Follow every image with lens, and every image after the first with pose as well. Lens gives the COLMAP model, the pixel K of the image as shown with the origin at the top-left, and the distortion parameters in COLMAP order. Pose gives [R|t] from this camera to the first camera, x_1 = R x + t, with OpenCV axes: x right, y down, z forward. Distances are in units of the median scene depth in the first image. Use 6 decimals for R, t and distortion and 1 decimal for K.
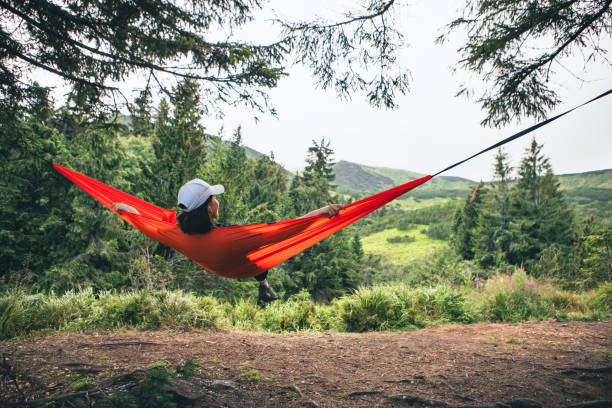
lens RADIAL K [[424.8, 0, 306.0], [0, 424.8, 204.0], [0, 0, 1]] dist [-0.071630, 0.004250]
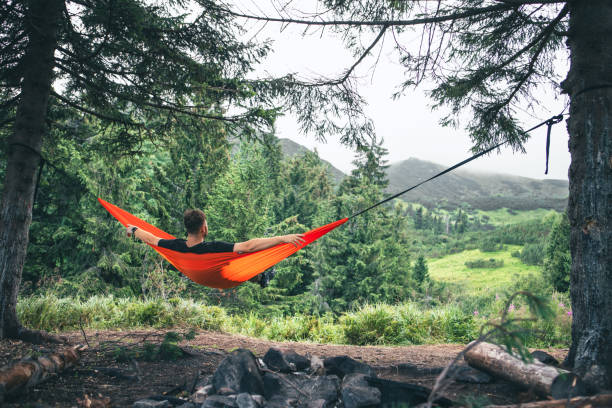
lens RADIAL K [[556.6, 0, 306.0], [0, 556.6, 204.0], [0, 0, 1]] dist [-0.102052, 0.137277]
pose [[0.994594, 0.017514, -0.102355, 0.063101], [-0.019326, 0.999673, -0.016742, -0.010750], [0.102028, 0.018630, 0.994607, -0.182763]]
